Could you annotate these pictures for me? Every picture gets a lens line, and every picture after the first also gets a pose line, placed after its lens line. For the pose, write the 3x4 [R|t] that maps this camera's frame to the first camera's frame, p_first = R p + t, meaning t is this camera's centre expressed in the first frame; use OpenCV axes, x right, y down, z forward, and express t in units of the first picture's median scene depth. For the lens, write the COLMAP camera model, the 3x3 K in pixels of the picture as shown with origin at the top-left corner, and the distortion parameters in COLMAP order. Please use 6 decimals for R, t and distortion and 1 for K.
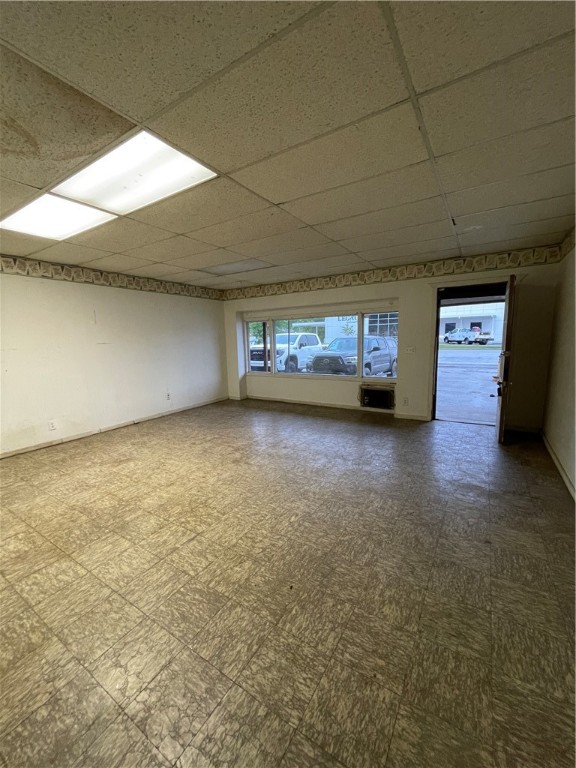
lens RADIAL K [[308.3, 0, 288.4], [0, 308.3, 383.6], [0, 0, 1]] dist [-0.000263, -0.000008]
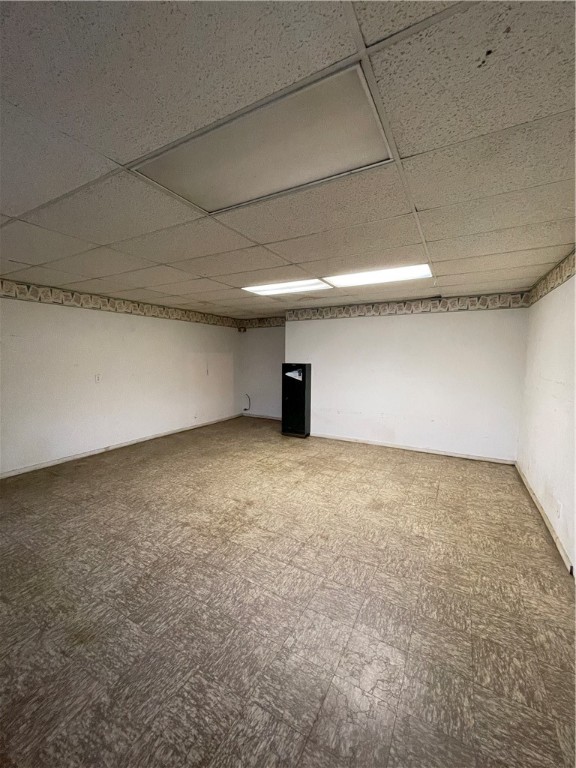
lens RADIAL K [[308.3, 0, 288.0], [0, 308.3, 384.0], [0, 0, 1]] dist [-0.000263, -0.000008]
pose [[-0.998398, 0.021531, -0.052316, -0.271279], [0.008698, 0.972171, 0.234111, -0.344629], [0.055901, 0.233281, -0.970801, 2.023989]]
